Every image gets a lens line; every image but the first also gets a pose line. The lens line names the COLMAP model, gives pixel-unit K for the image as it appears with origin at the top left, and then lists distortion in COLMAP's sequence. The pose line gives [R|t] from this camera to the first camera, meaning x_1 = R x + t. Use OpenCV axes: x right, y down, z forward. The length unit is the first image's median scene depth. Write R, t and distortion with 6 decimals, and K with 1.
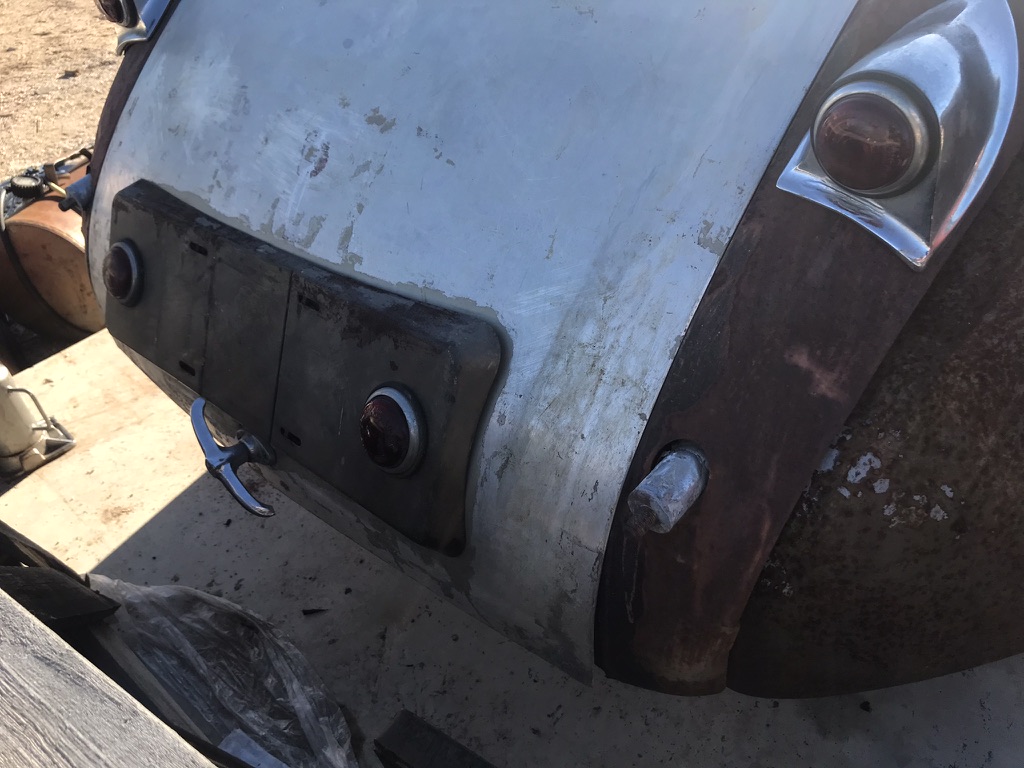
lens RADIAL K [[843.8, 0, 499.2], [0, 843.8, 352.7], [0, 0, 1]] dist [0.039880, -0.053948]
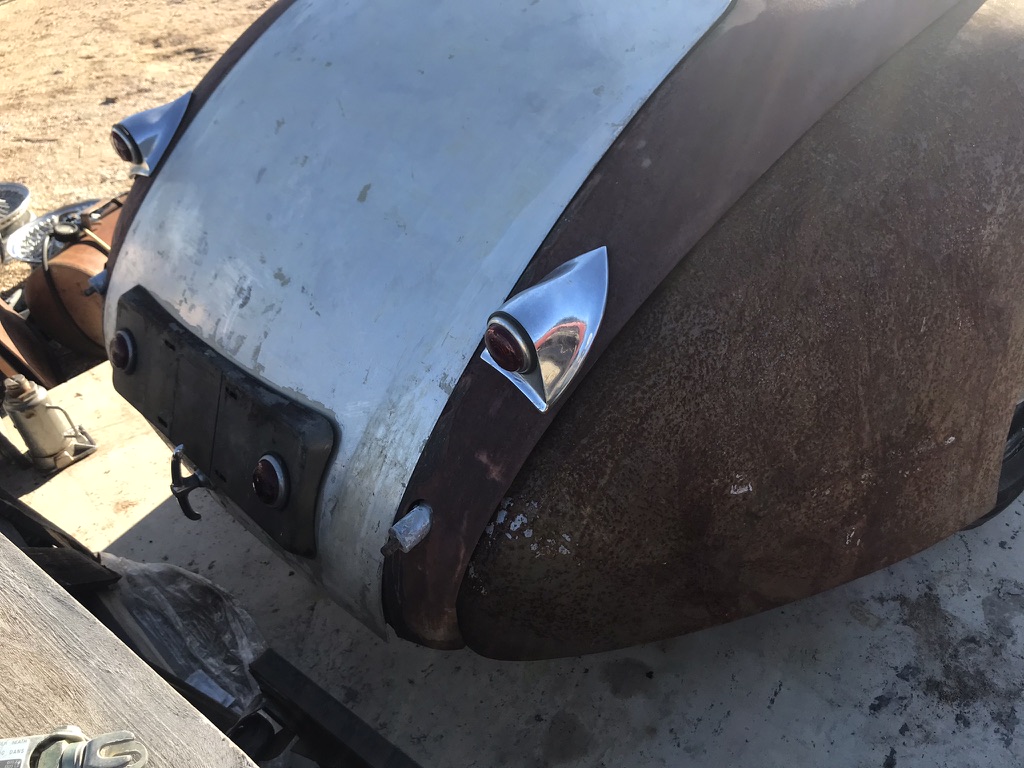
lens RADIAL K [[843.8, 0, 499.2], [0, 843.8, 352.7], [0, 0, 1]] dist [0.039880, -0.053948]
pose [[0.998578, 0.036444, -0.038900, 0.255238], [-0.035687, 0.999164, 0.019966, -0.142466], [0.039595, -0.018549, 0.999044, -0.425650]]
